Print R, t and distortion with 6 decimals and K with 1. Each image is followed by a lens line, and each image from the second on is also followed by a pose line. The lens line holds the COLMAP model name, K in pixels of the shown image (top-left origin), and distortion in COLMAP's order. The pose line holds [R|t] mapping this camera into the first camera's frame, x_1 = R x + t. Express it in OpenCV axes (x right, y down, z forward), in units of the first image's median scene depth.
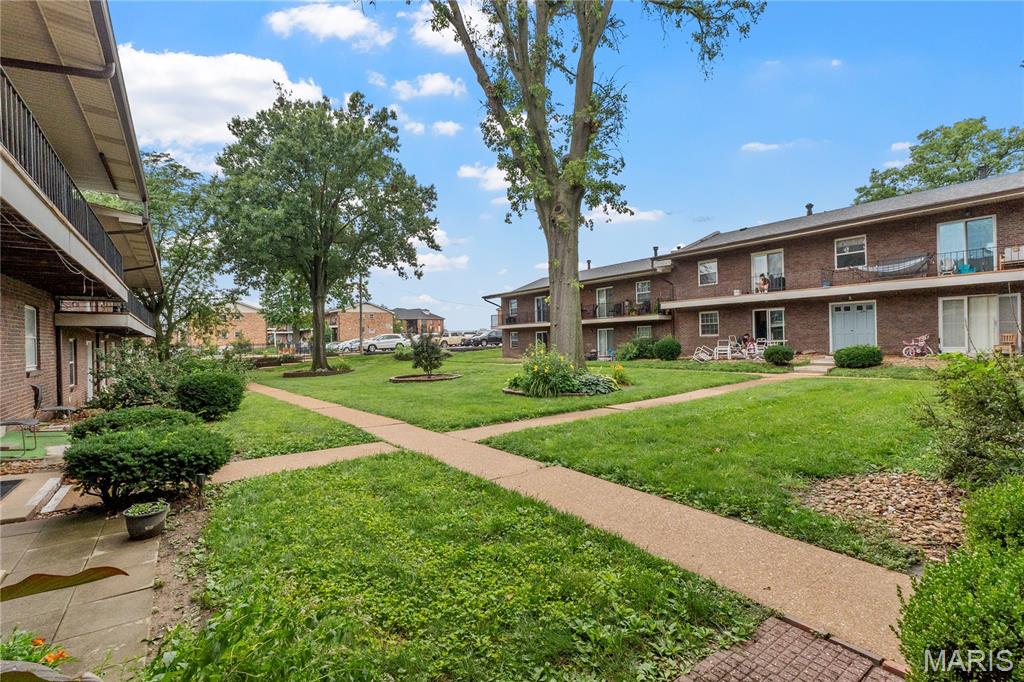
lens RADIAL K [[433.0, 0, 494.5], [0, 433.0, 356.4], [0, 0, 1]] dist [0.006479, -0.001036]
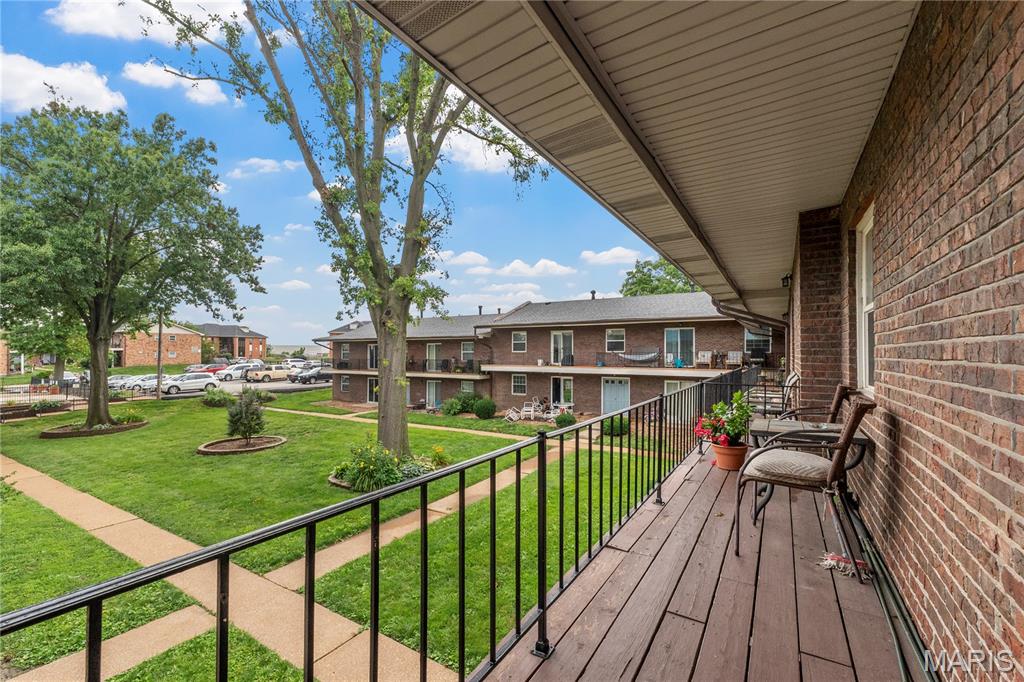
lens RADIAL K [[433.0, 0, 494.1], [0, 433.0, 349.3], [0, 0, 1]] dist [0.006479, -0.001036]
pose [[0.931665, 0.031901, 0.361916, 0.001296], [-0.028171, 0.999482, -0.015579, -0.146507], [-0.362225, 0.004319, 0.932081, -0.073296]]
